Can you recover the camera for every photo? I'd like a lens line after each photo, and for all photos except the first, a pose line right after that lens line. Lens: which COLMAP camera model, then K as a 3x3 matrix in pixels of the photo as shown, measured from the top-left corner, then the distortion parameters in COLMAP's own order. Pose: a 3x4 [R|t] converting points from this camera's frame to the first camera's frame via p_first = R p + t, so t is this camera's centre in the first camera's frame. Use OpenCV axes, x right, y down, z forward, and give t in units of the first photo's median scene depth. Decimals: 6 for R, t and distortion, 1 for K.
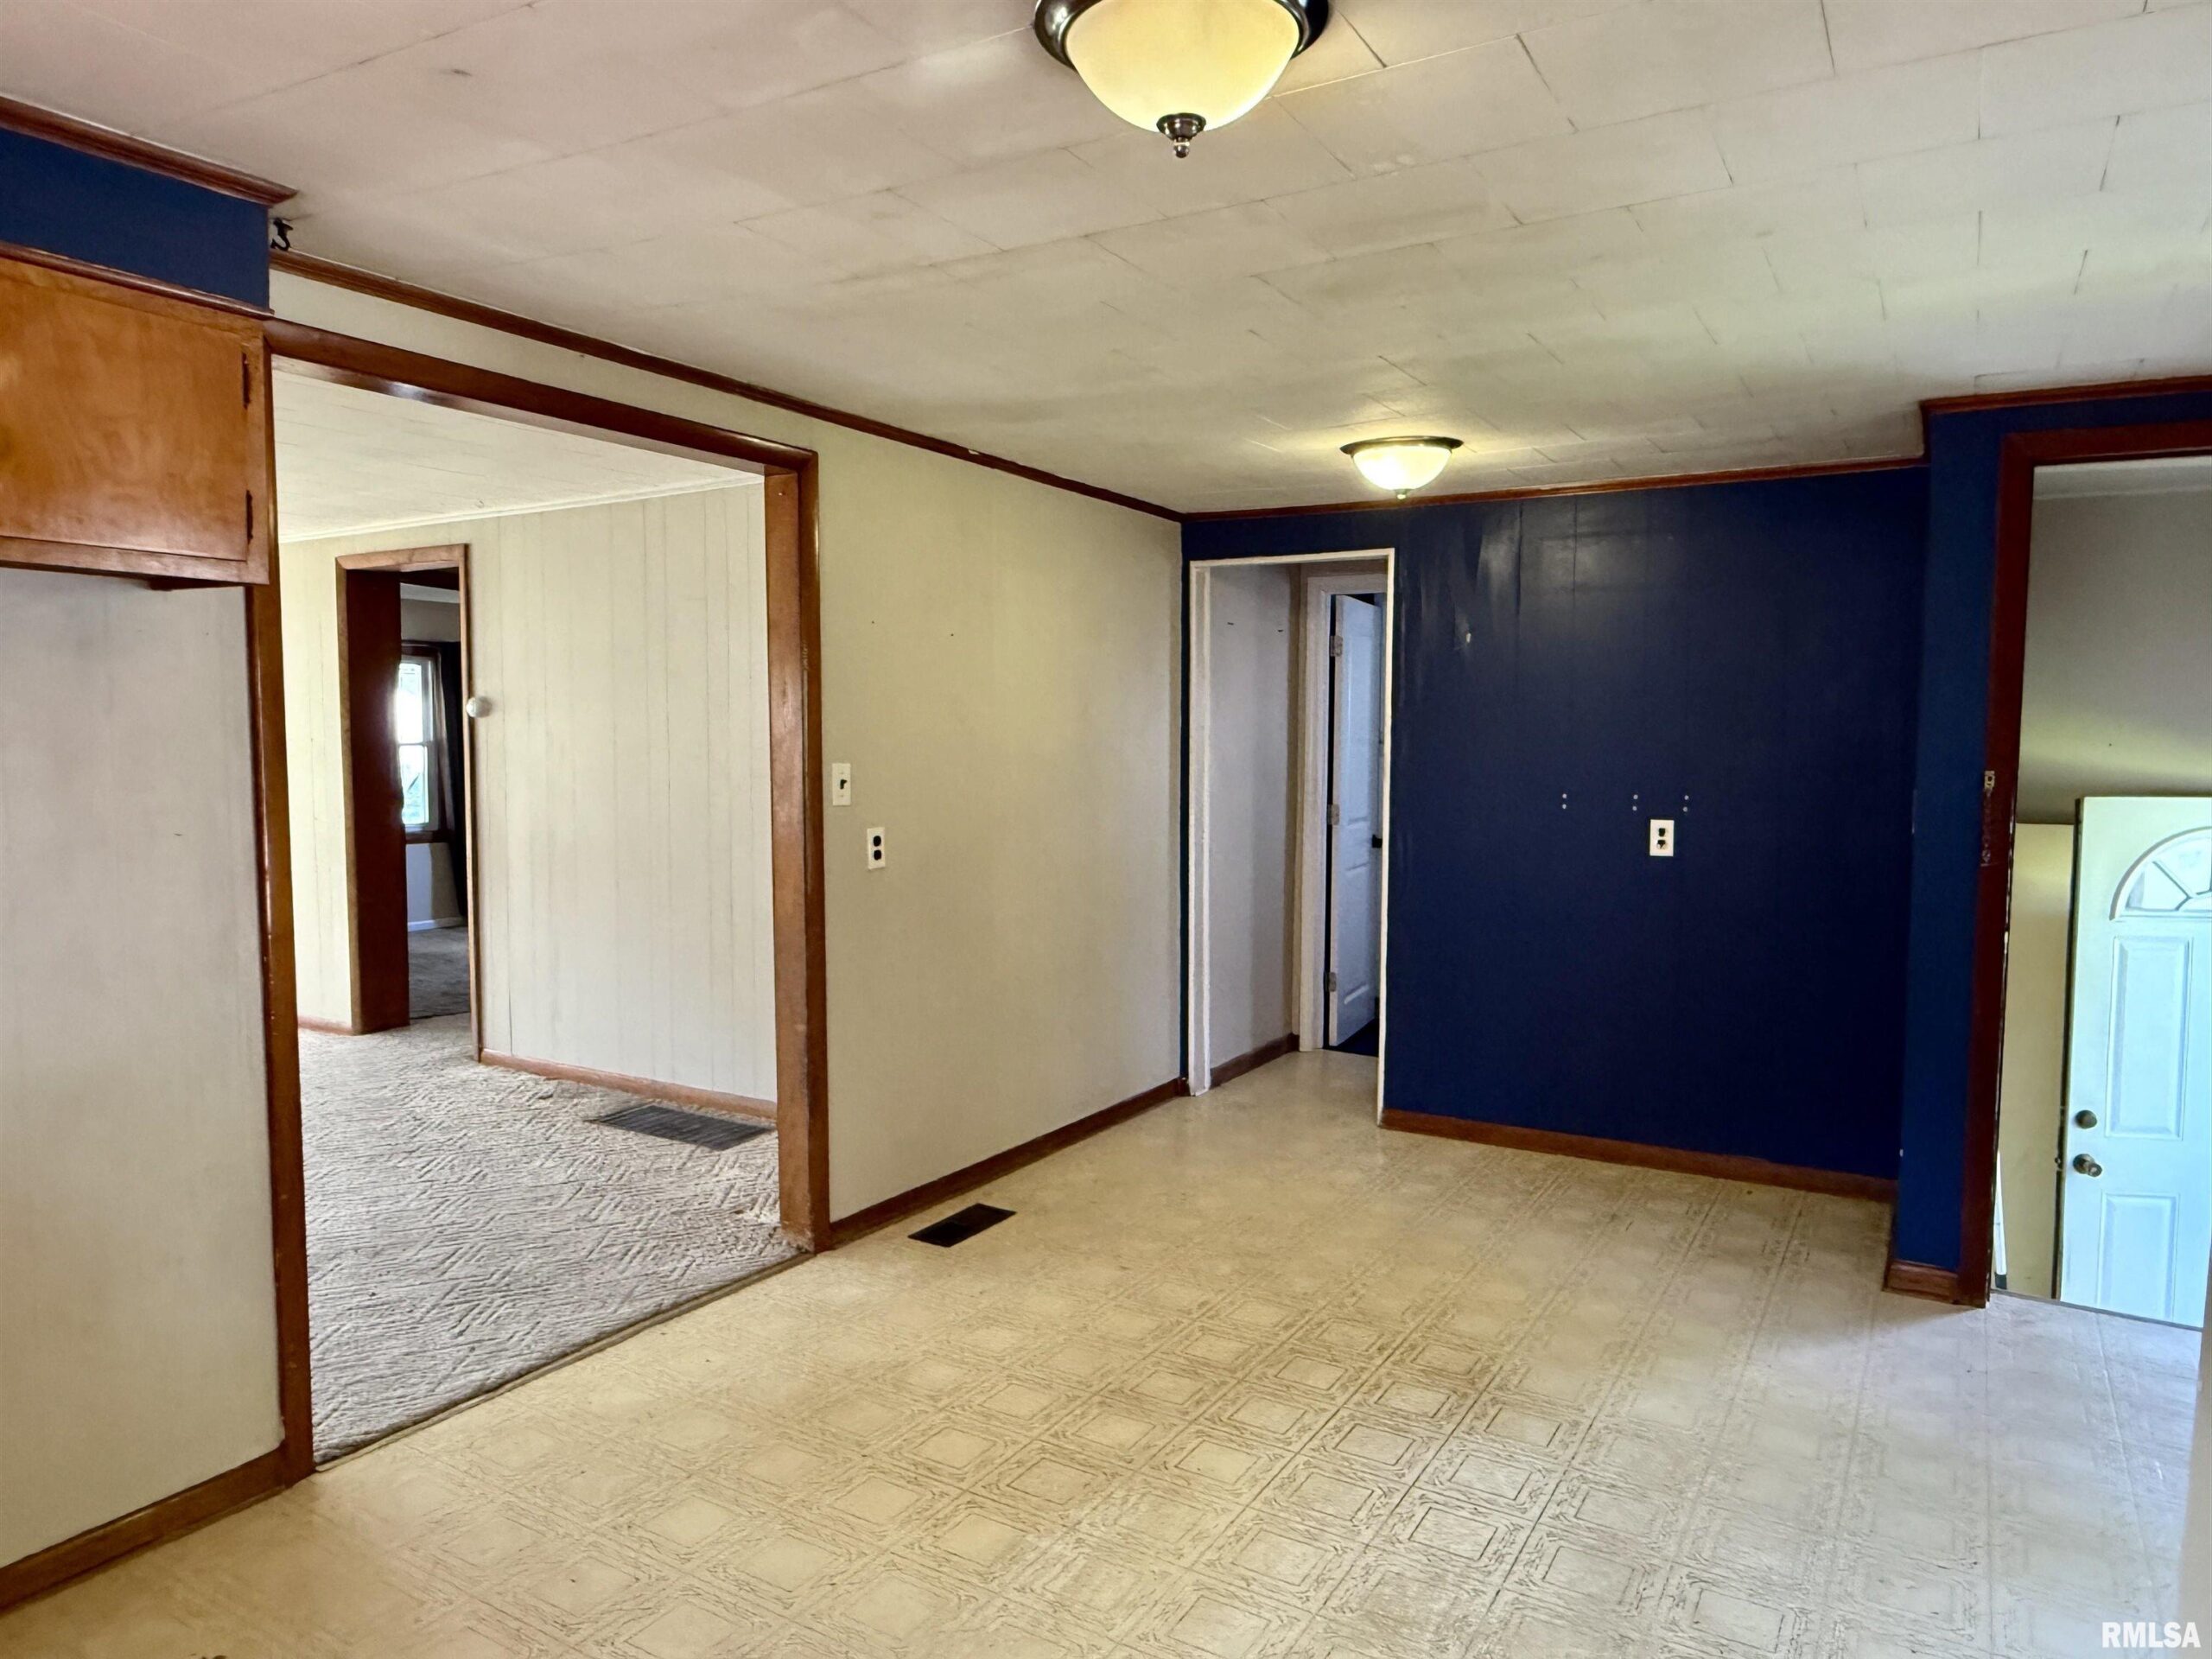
lens RADIAL K [[1444.0, 0, 1121.6], [0, 1444.0, 837.3], [0, 0, 1]] dist [0.042772, -0.012636]
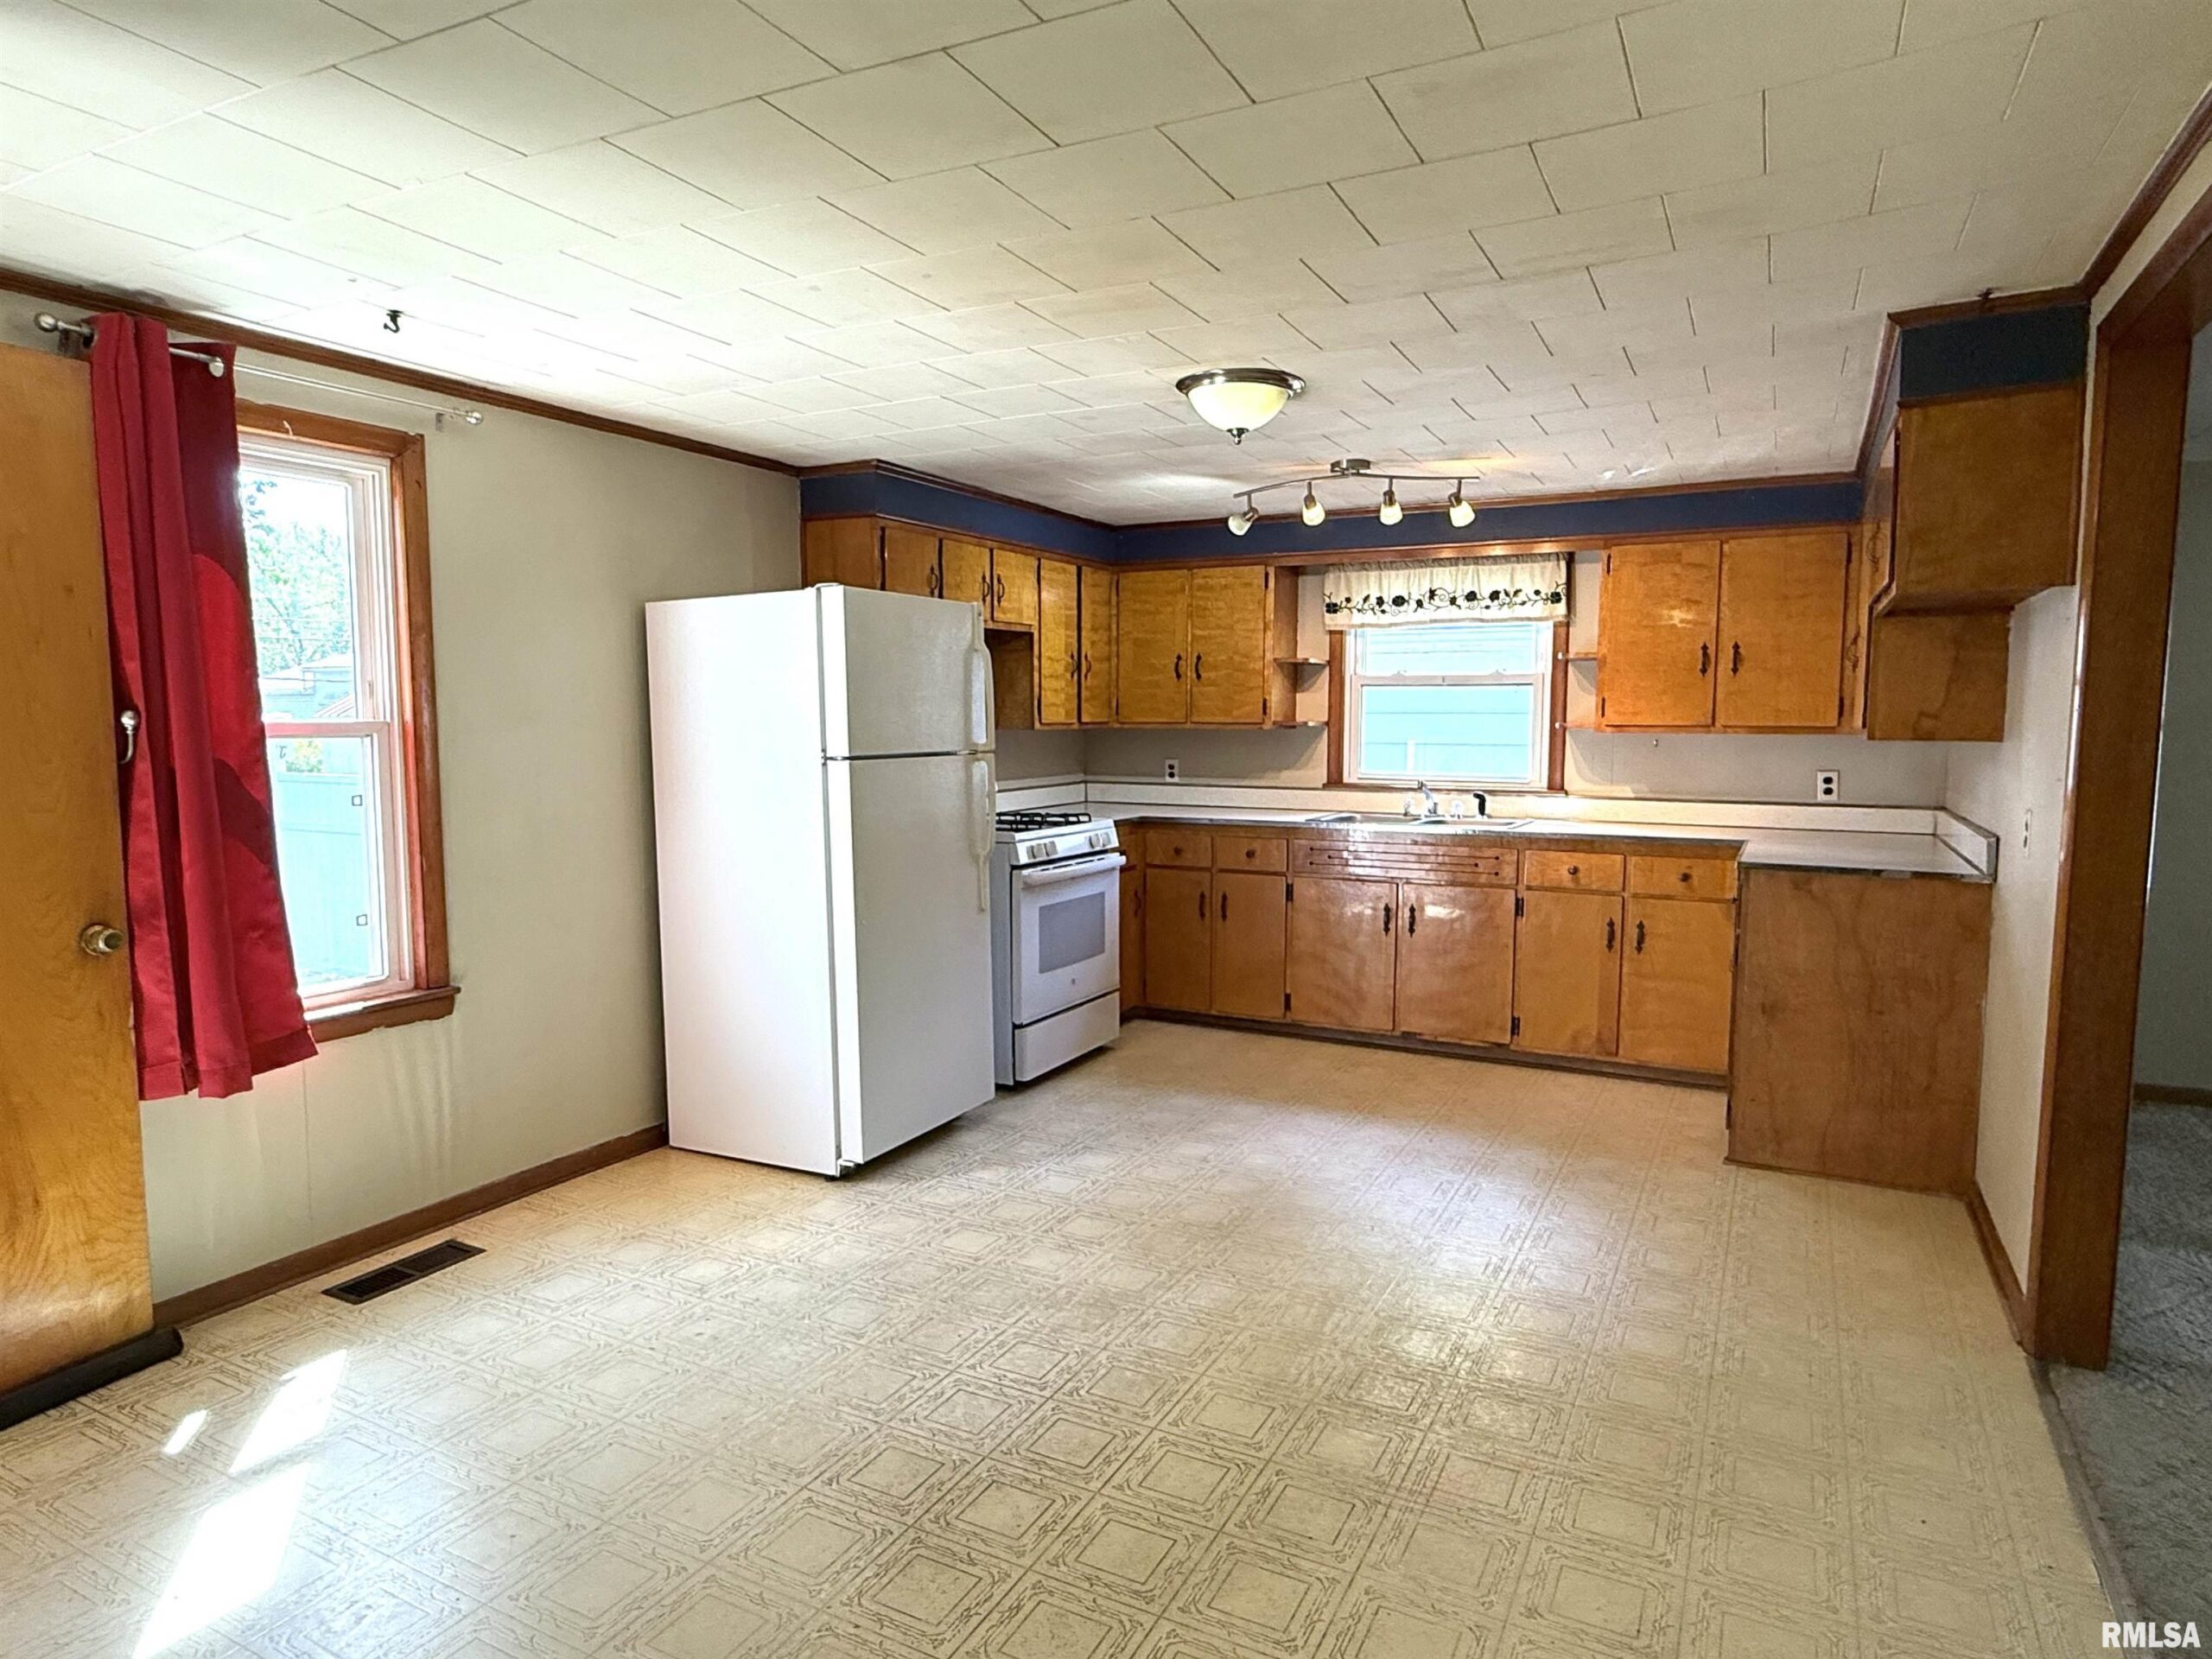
lens RADIAL K [[1303.9, 0, 1105.3], [0, 1303.9, 836.4], [0, 0, 1]] dist [0.002797, -0.000216]
pose [[-0.999021, -0.003801, -0.044074, 0.137582], [-0.011123, 0.985875, 0.167110, -0.080354], [0.042816, 0.167437, -0.984953, 1.274547]]
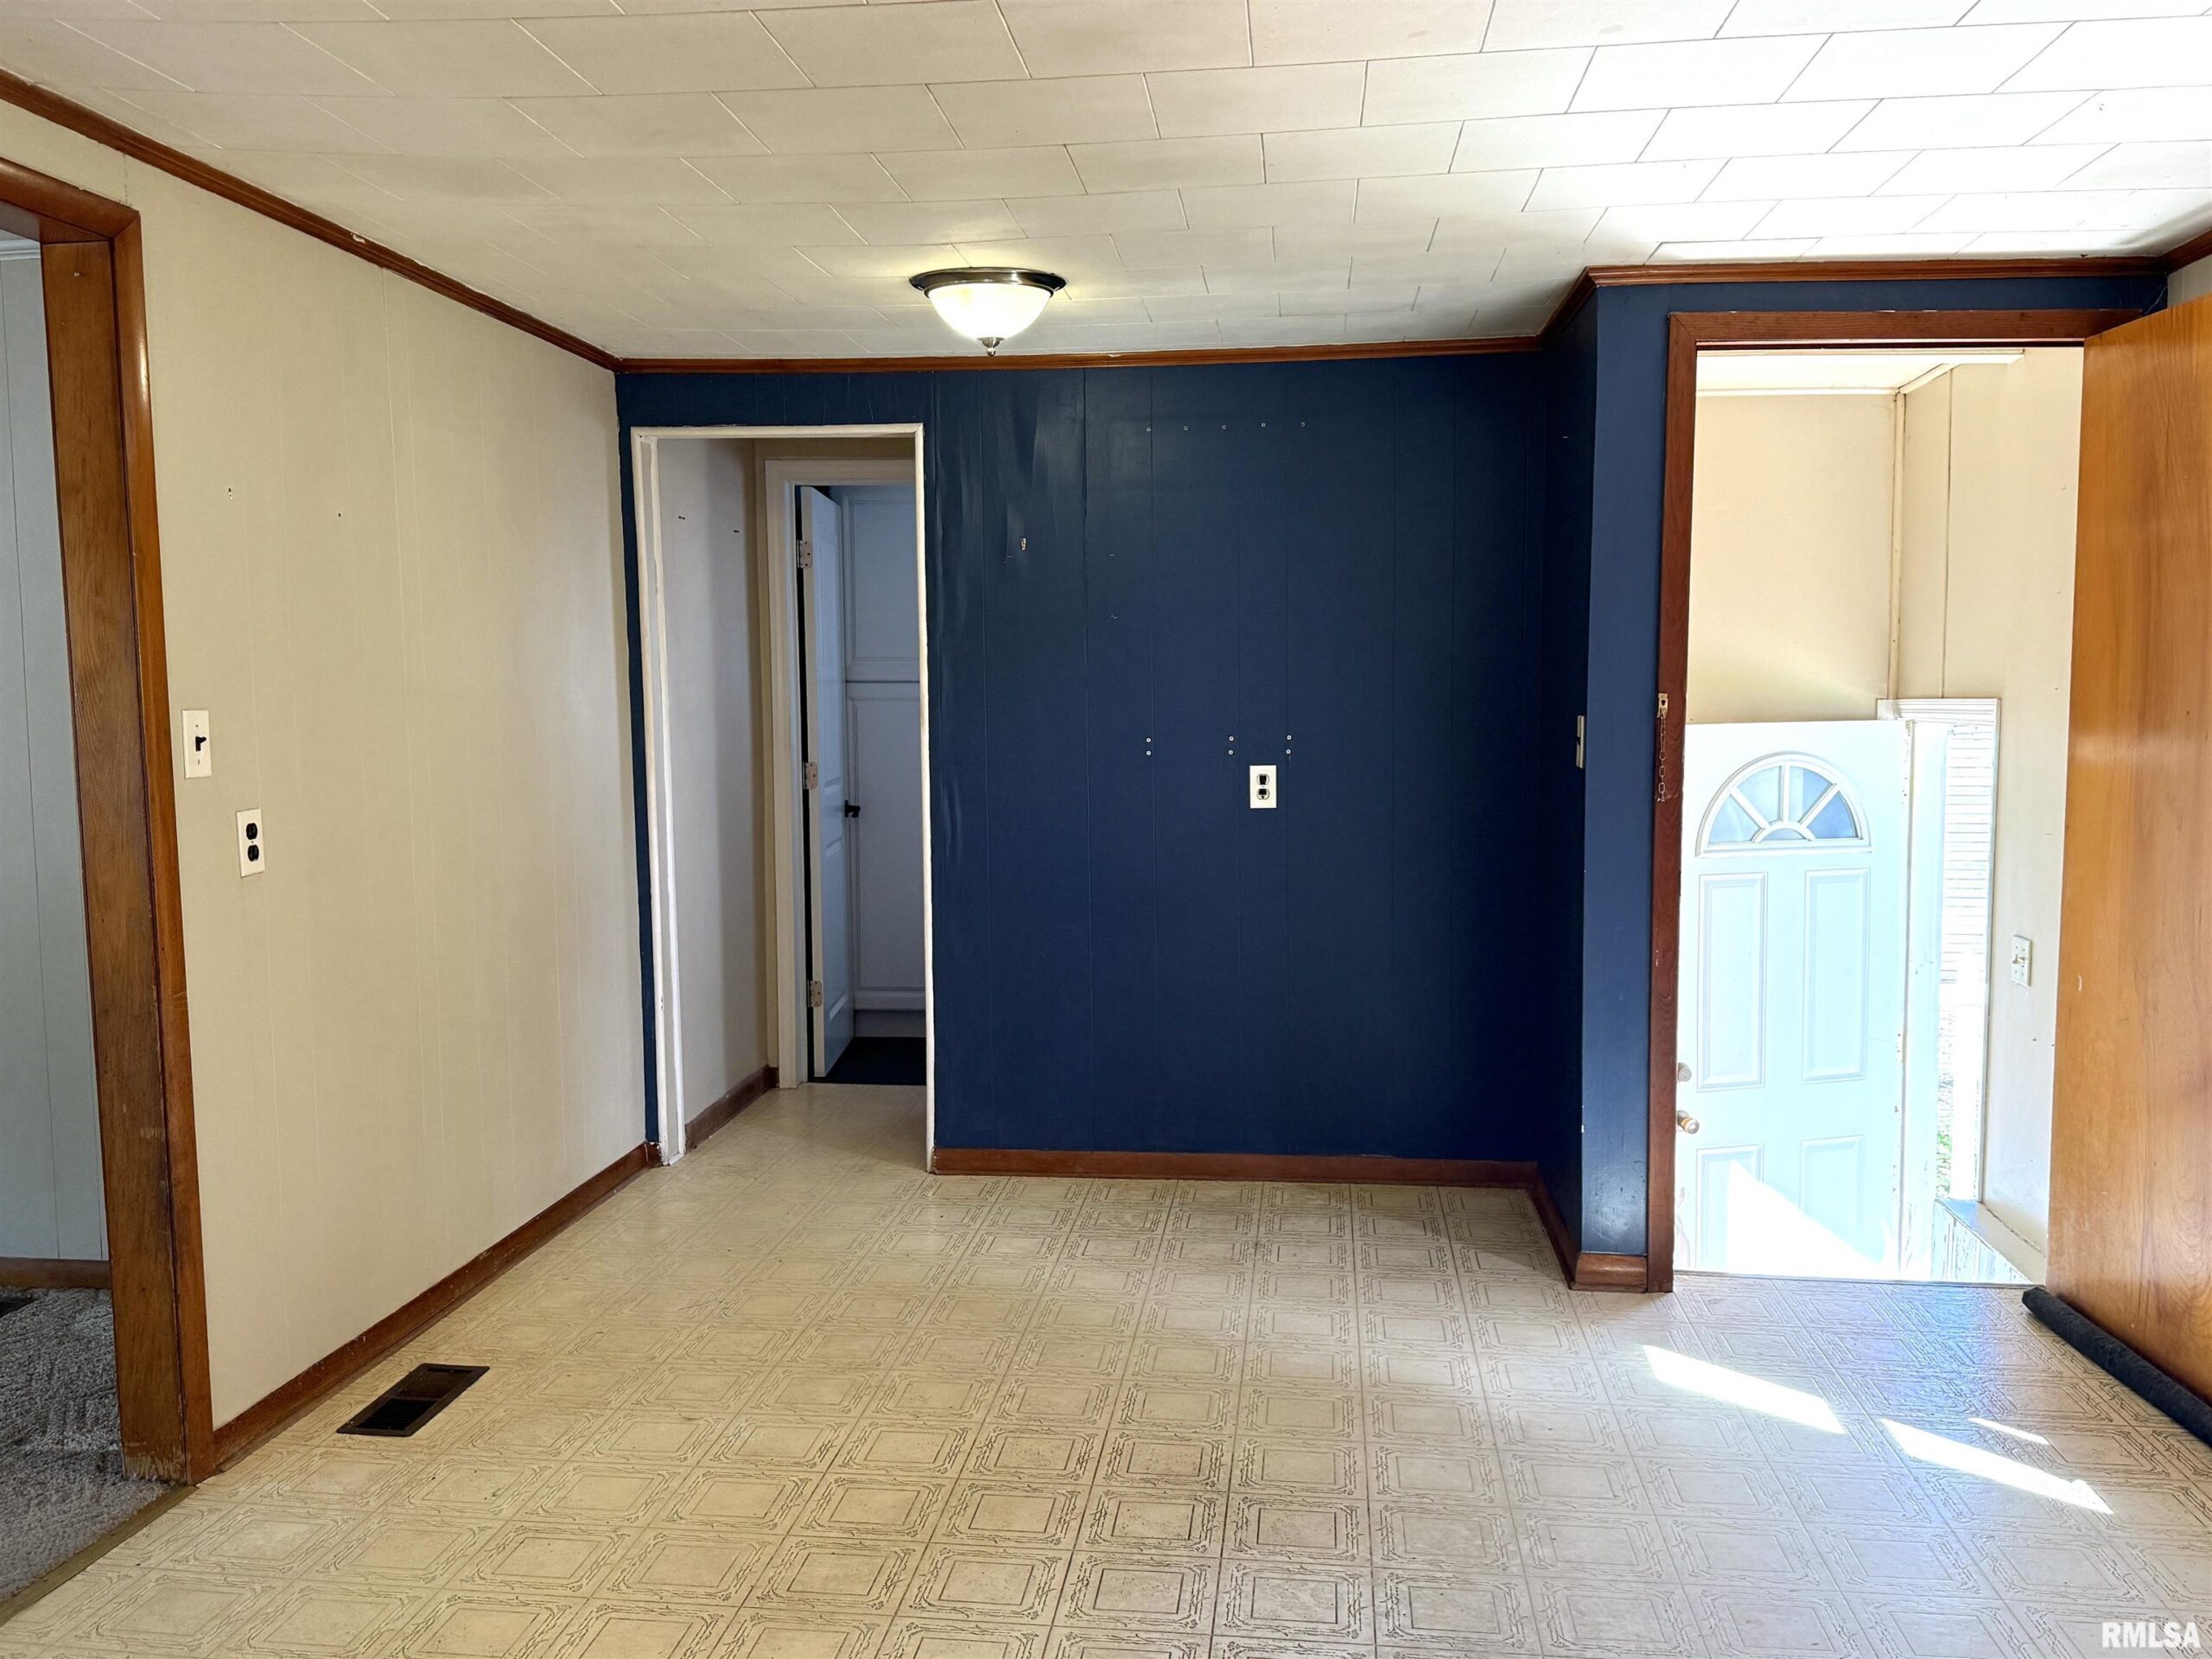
lens RADIAL K [[1791.6, 0, 1112.2], [0, 1791.6, 843.1], [0, 0, 1]] dist [0.072524, -0.066227]
pose [[0.914645, -0.048687, 0.401316, -0.142994], [0.041354, 0.998782, 0.026920, 0.001740], [-0.402138, -0.008027, 0.915544, 0.105720]]
